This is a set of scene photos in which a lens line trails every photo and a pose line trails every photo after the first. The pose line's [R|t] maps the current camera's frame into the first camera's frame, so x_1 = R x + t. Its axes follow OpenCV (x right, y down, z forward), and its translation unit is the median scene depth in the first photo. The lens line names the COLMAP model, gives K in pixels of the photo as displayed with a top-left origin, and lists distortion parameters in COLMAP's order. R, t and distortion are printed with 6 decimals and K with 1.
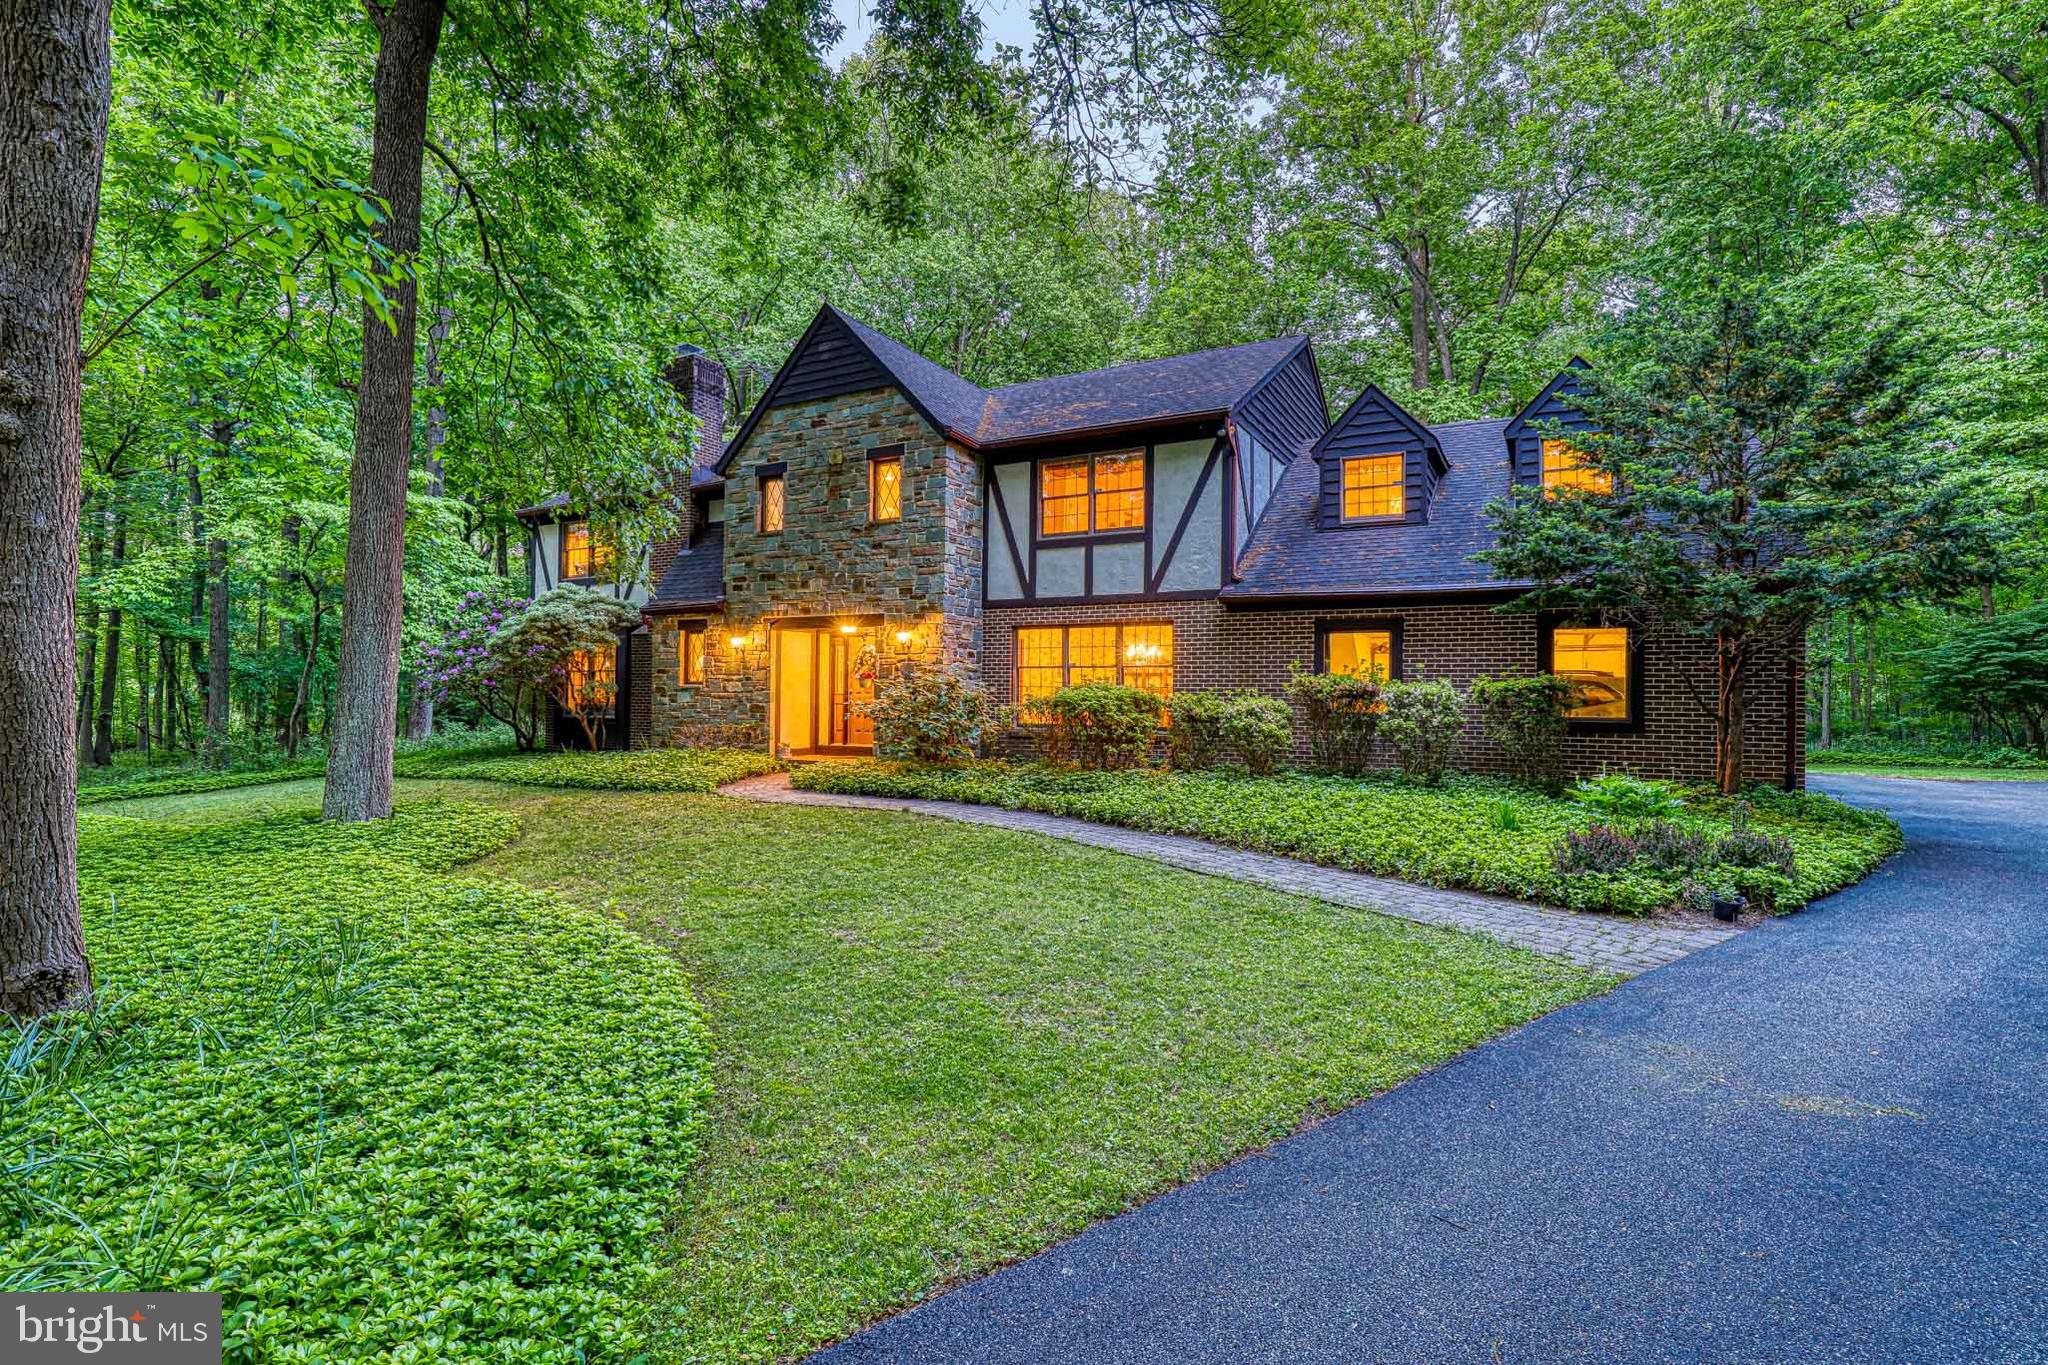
lens RADIAL K [[923.2, 0, 1051.4], [0, 923.2, 689.5], [0, 0, 1]] dist [-0.021388, 0.000236]
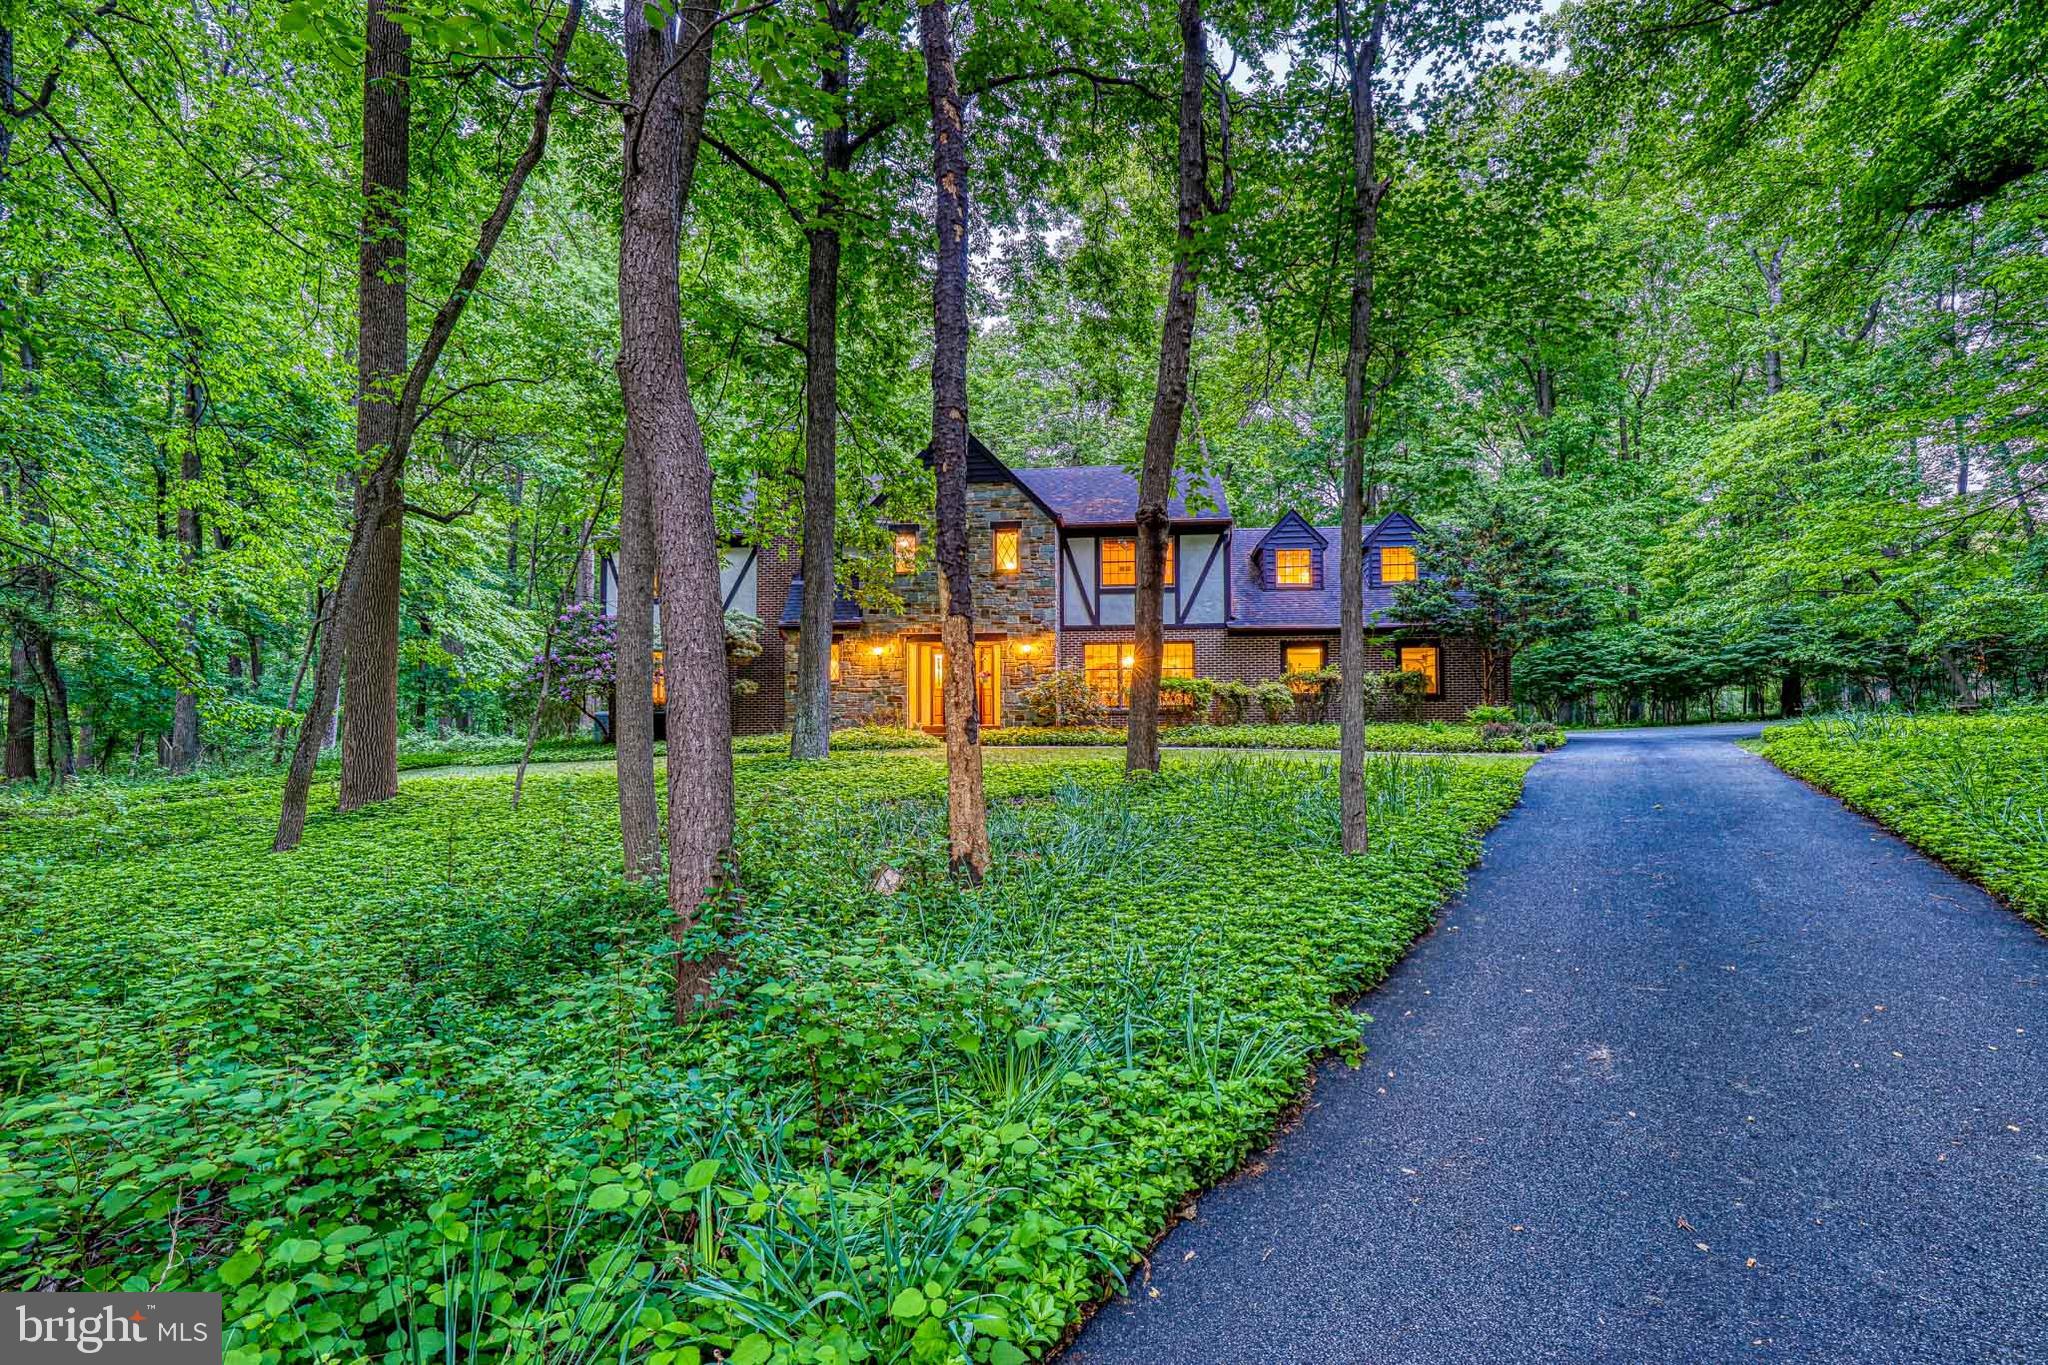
lens RADIAL K [[923.2, 0, 1051.4], [0, 923.2, 689.5], [0, 0, 1]] dist [-0.021388, 0.000236]
pose [[0.925953, -0.002333, 0.377630, -0.695760], [0.012701, 0.999608, -0.024969, 0.048729], [-0.377424, 0.027916, 0.925620, -0.418754]]
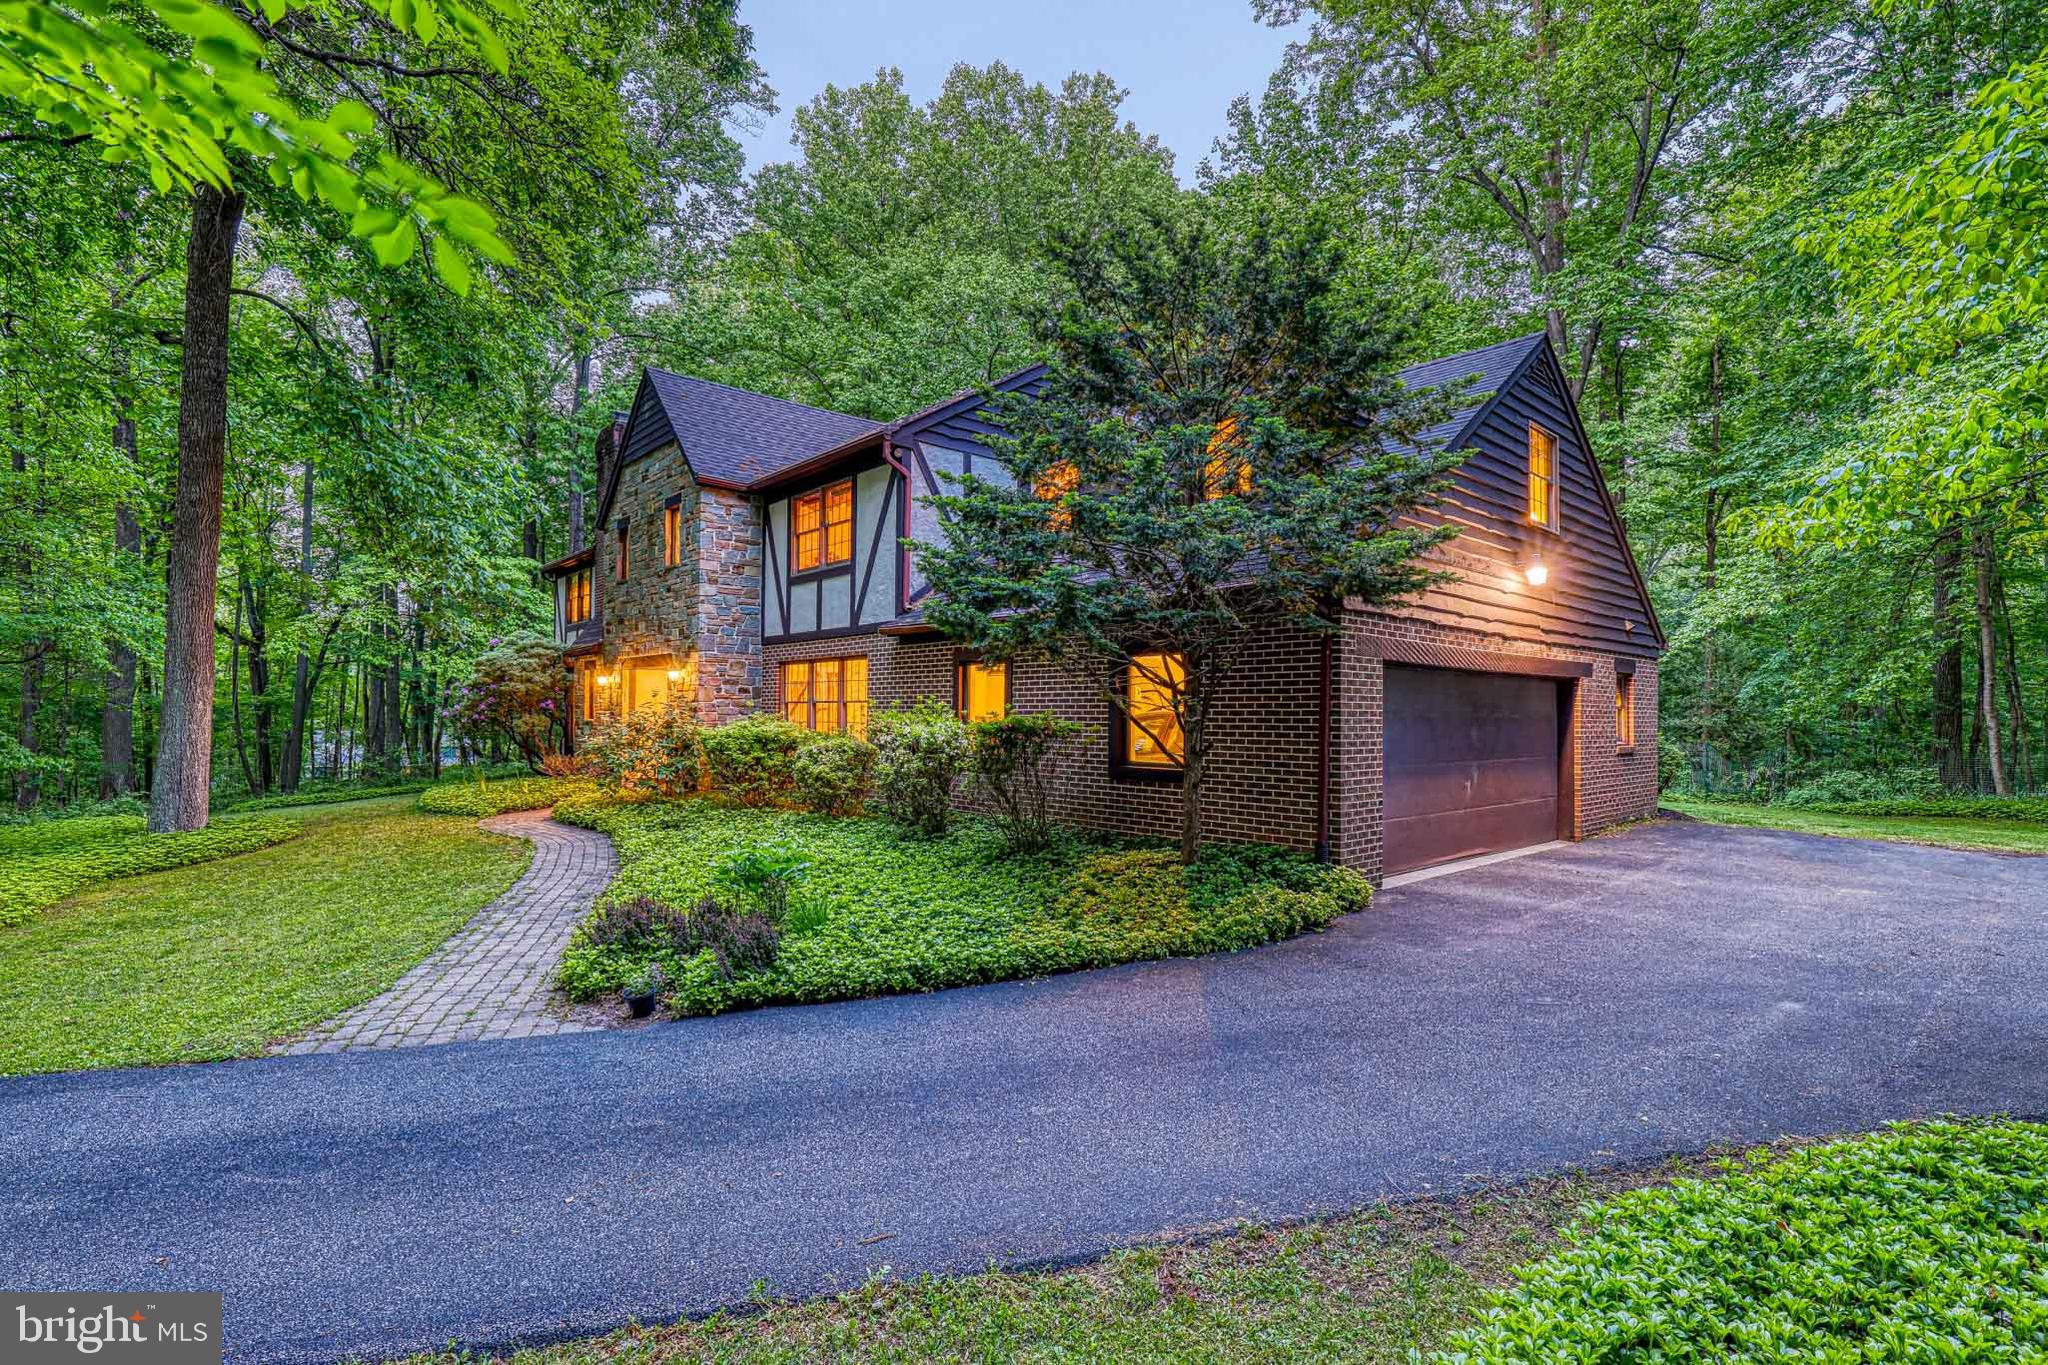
lens RADIAL K [[923.2, 0, 1051.4], [0, 923.2, 689.5], [0, 0, 1]] dist [-0.021388, 0.000236]
pose [[0.948277, -0.014358, -0.317119, 0.582490], [0.009244, 0.999802, -0.017623, -0.018190], [0.317309, 0.013780, 0.948222, 0.139577]]
